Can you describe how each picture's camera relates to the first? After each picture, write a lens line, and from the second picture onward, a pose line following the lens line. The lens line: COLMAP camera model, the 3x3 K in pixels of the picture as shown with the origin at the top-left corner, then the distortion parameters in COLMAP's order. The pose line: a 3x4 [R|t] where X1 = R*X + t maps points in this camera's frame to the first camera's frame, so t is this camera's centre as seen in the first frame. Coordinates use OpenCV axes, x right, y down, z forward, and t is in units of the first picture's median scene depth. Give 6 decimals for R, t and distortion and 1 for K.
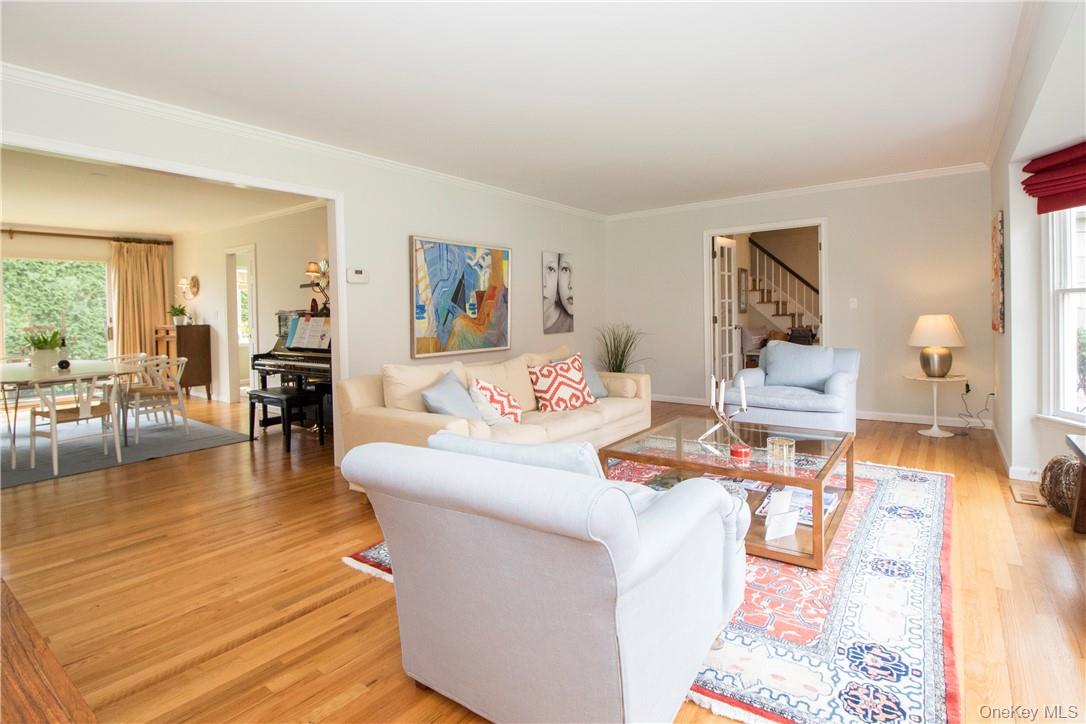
lens RADIAL K [[523.0, 0, 564.2], [0, 523.0, 323.0], [0, 0, 1]] dist [-0.007198, -0.002162]
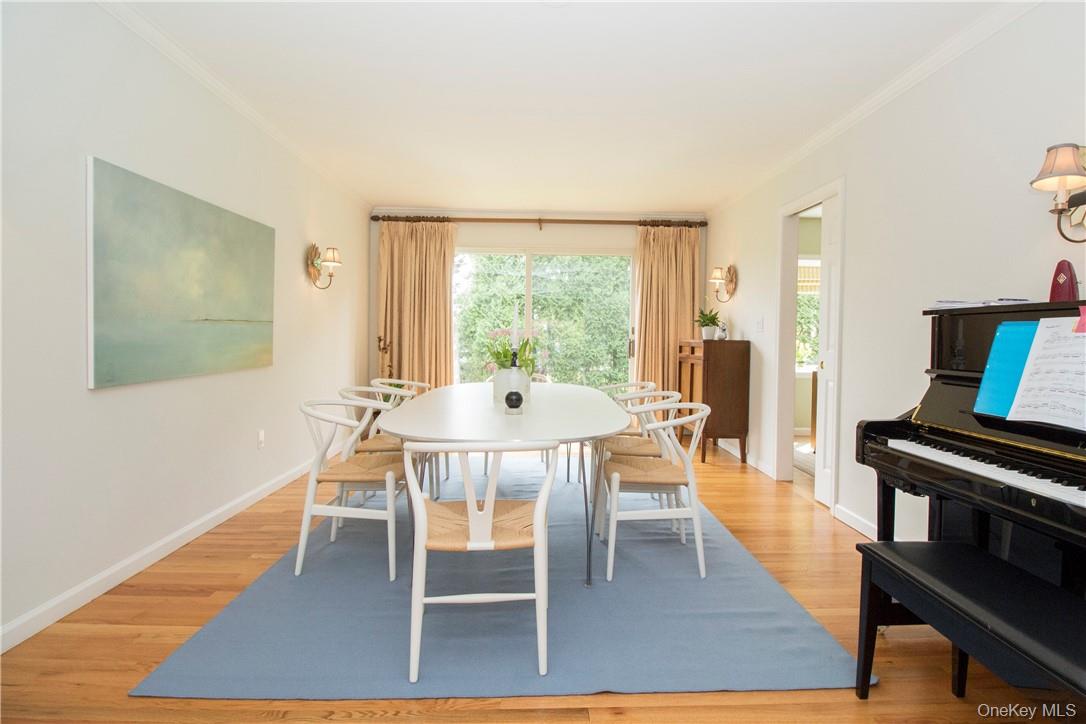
lens RADIAL K [[523.0, 0, 544.5], [0, 523.0, 351.4], [0, 0, 1]] dist [-0.007198, -0.002162]
pose [[0.572321, 0.043216, -0.818890, -0.309795], [-0.036301, 0.998967, 0.027348, 0.007905], [0.819226, 0.014075, 0.573299, 0.442249]]
